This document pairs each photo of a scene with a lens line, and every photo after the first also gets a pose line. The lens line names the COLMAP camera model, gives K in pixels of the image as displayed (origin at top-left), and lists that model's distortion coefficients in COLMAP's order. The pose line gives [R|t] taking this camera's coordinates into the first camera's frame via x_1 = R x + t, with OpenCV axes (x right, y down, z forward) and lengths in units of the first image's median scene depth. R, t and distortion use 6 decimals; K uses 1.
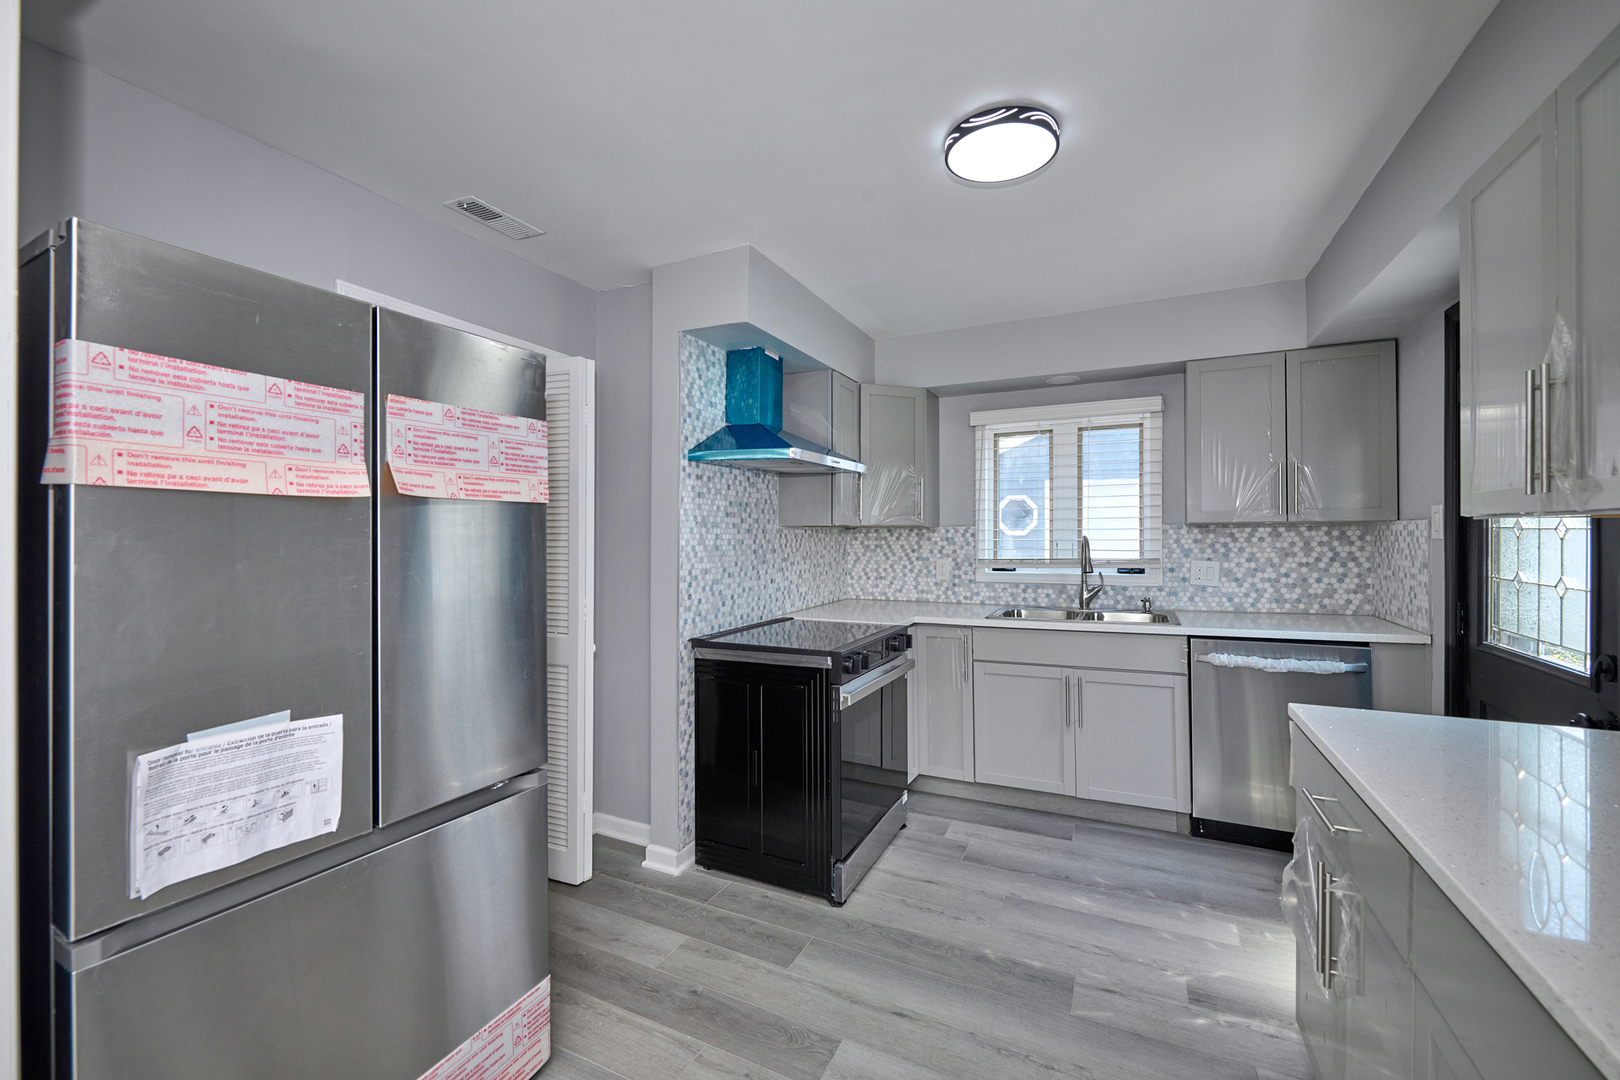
lens RADIAL K [[667.1, 0, 814.6], [0, 667.1, 531.7], [0, 0, 1]] dist [-0.001349, -0.000336]
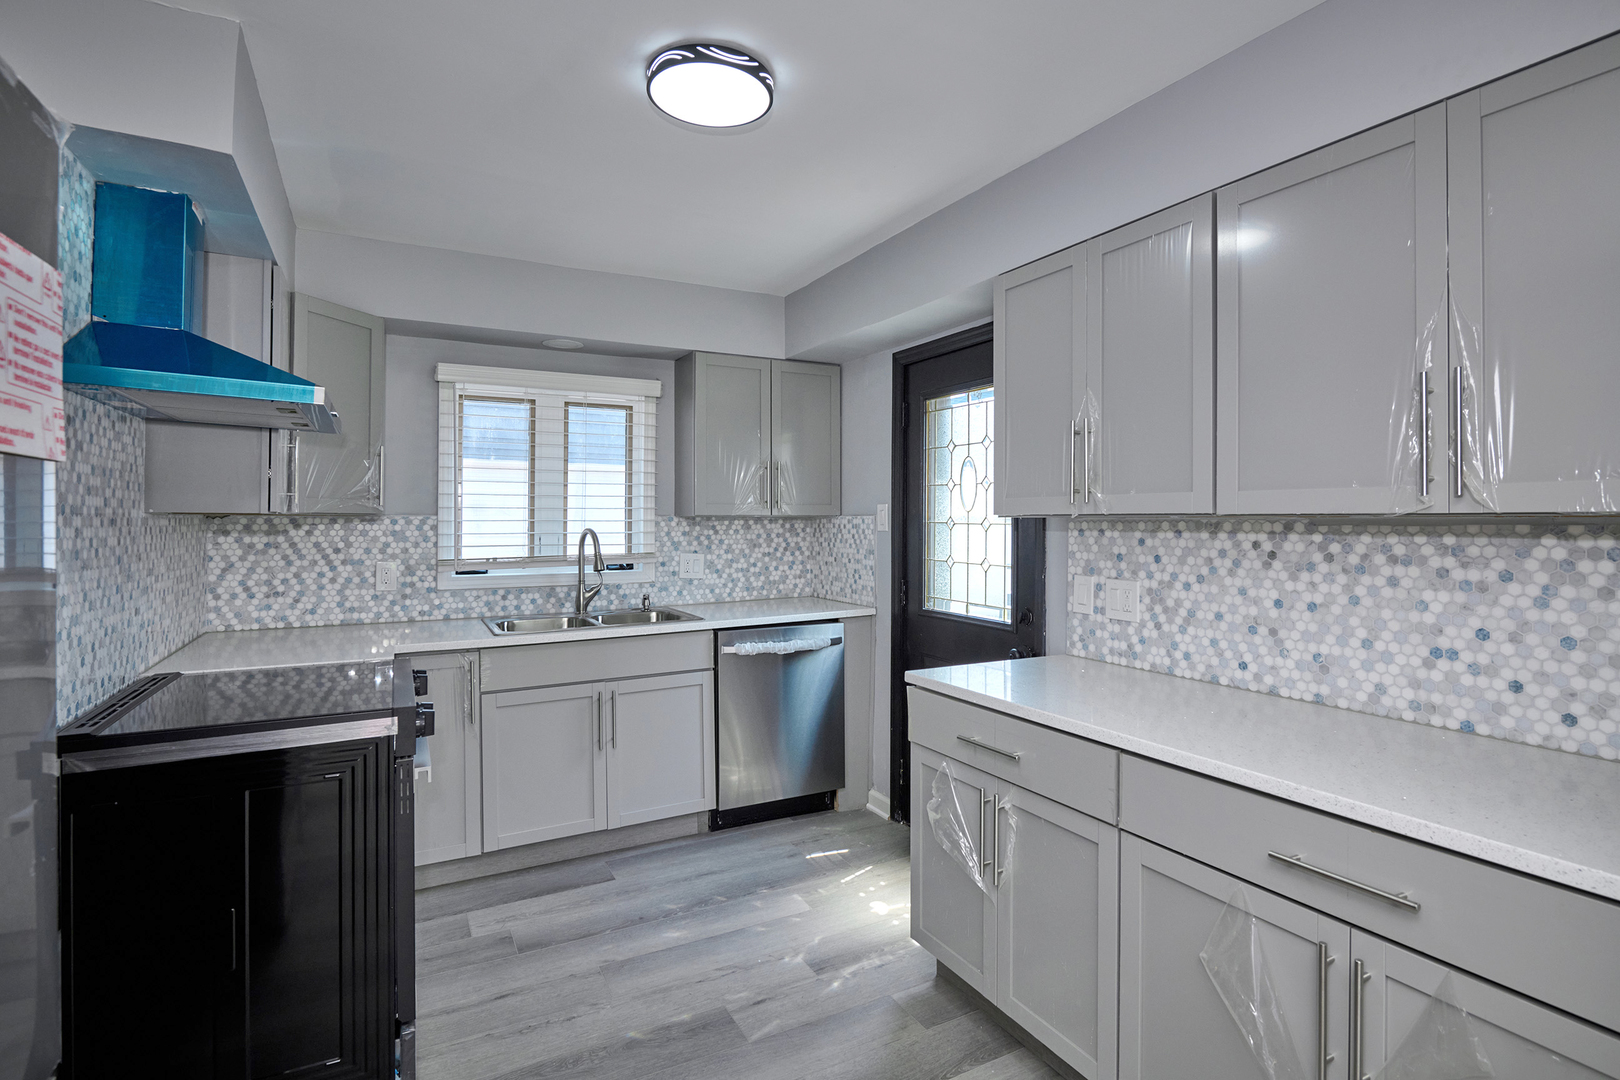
lens RADIAL K [[799.1, 0, 825.3], [0, 799.1, 513.2], [0, 0, 1]] dist [-0.003662, -0.001855]
pose [[0.584846, 0.012897, 0.811042, -0.281348], [-0.004548, 0.999910, -0.012621, -0.002404], [-0.811132, 0.003692, 0.584852, 0.154795]]
